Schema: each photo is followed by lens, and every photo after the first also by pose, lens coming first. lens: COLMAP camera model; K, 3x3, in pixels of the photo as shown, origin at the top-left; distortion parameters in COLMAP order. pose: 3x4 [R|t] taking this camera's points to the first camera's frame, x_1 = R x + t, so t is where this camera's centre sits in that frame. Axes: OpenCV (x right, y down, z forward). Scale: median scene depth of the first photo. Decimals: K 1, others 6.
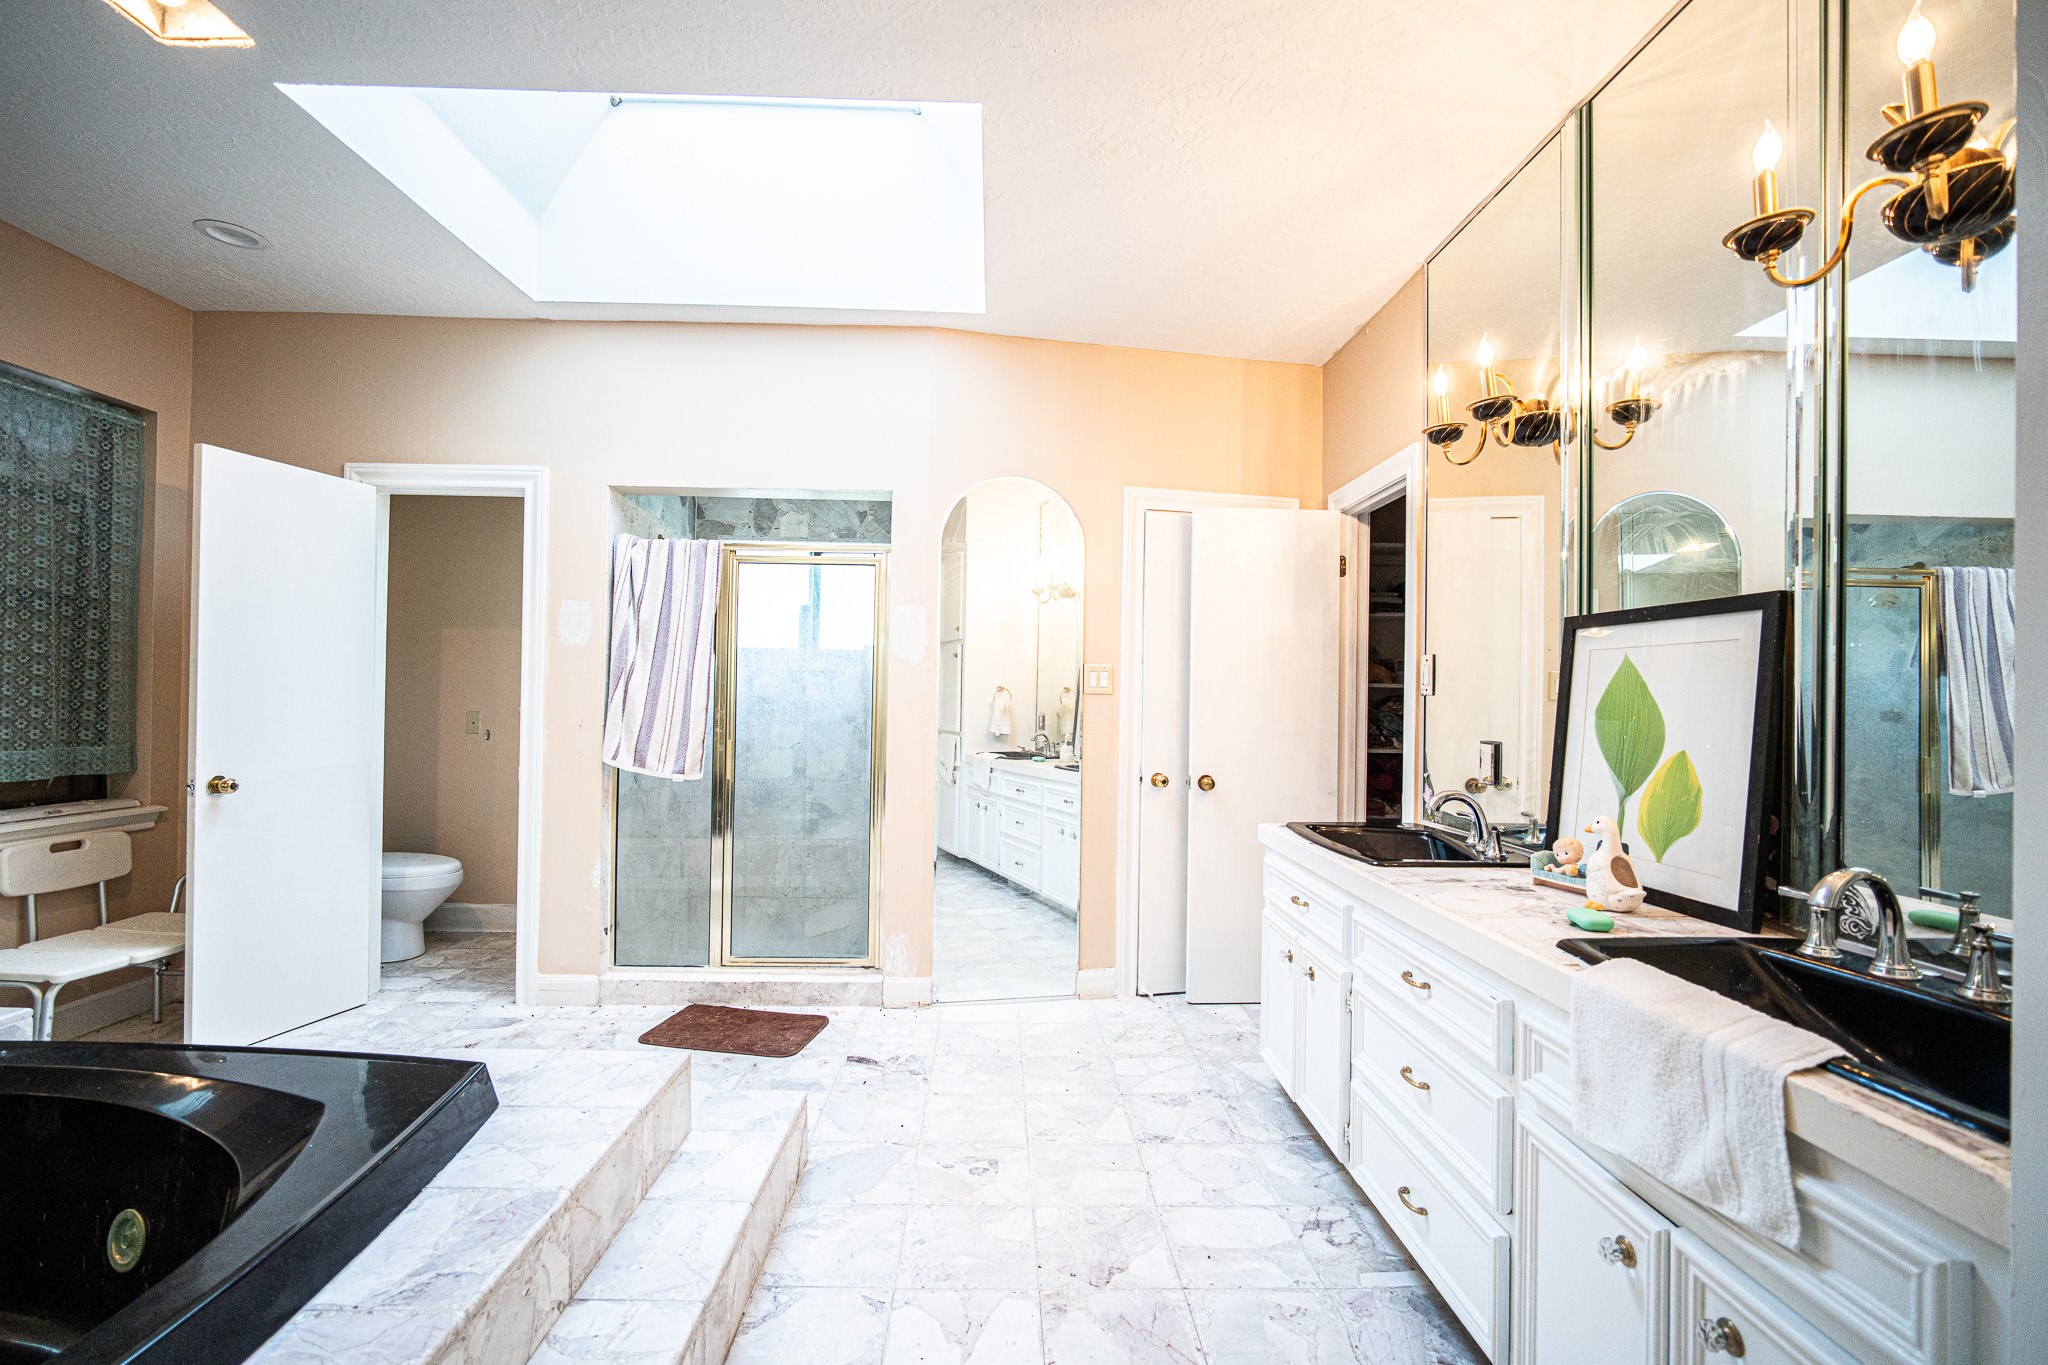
lens RADIAL K [[880.8, 0, 1016.0], [0, 880.8, 693.2], [0, 0, 1]] dist [-0.019495, 0.005591]
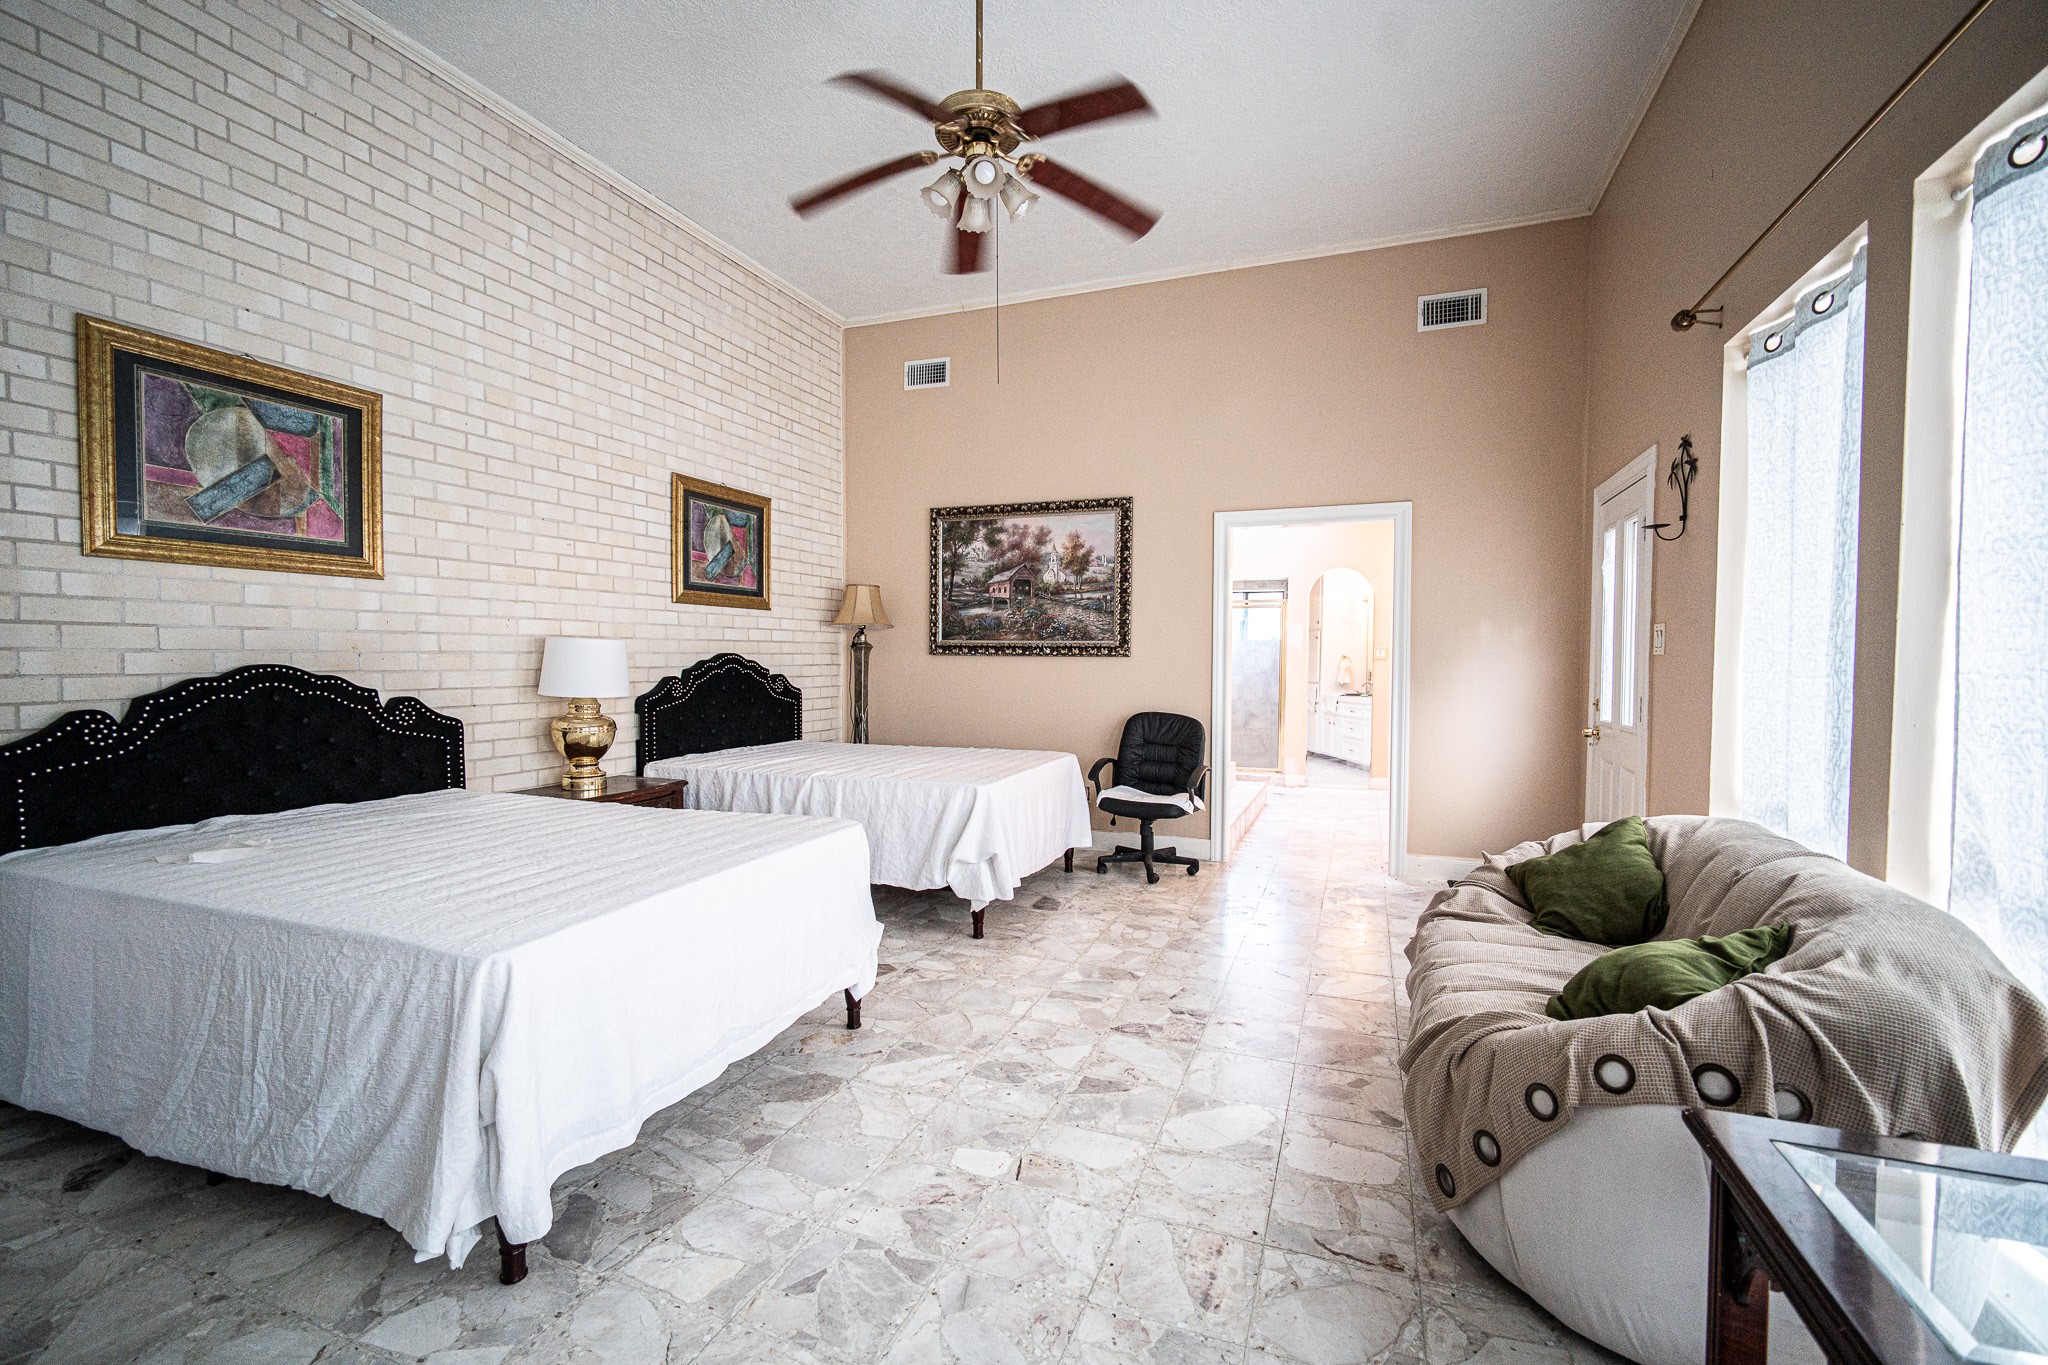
lens RADIAL K [[880.8, 0, 1018.5], [0, 880.8, 688.4], [0, 0, 1]] dist [-0.019495, 0.005591]
pose [[0.922463, 0.005226, -0.386051, 0.106339], [0.007119, 0.999508, 0.030542, -0.000915], [0.386020, -0.030923, 0.921972, -1.506192]]
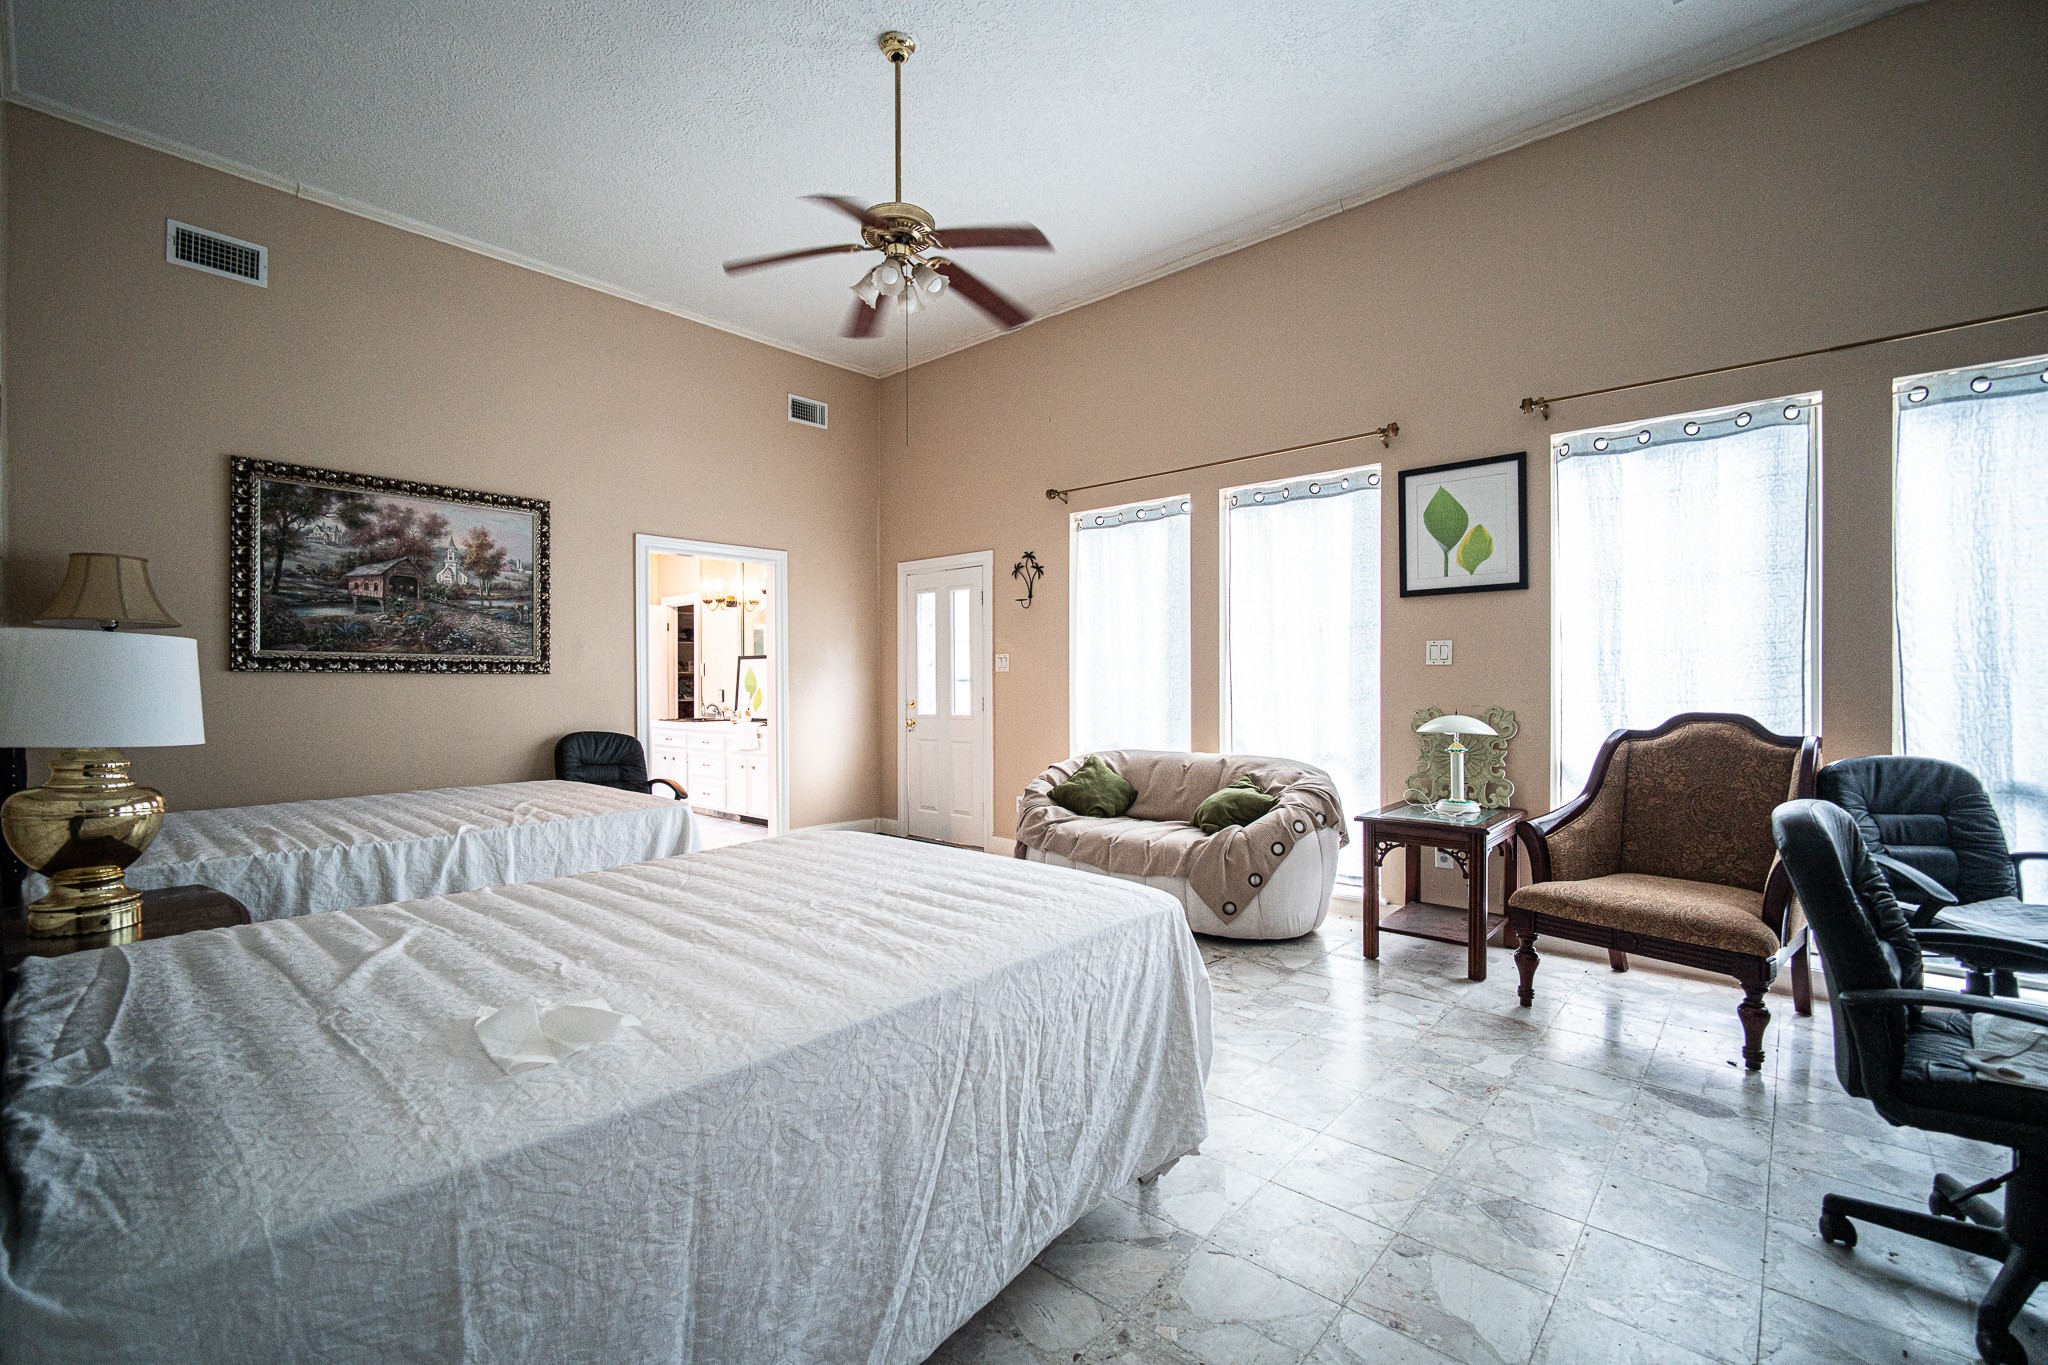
lens RADIAL K [[880.8, 0, 1008.2], [0, 880.8, 686.6], [0, 0, 1]] dist [-0.019495, 0.005591]
pose [[0.686433, -0.020183, 0.726913, -0.826524], [0.010784, 0.999787, 0.017576, -0.004208], [-0.727113, -0.004226, 0.686505, -1.515756]]
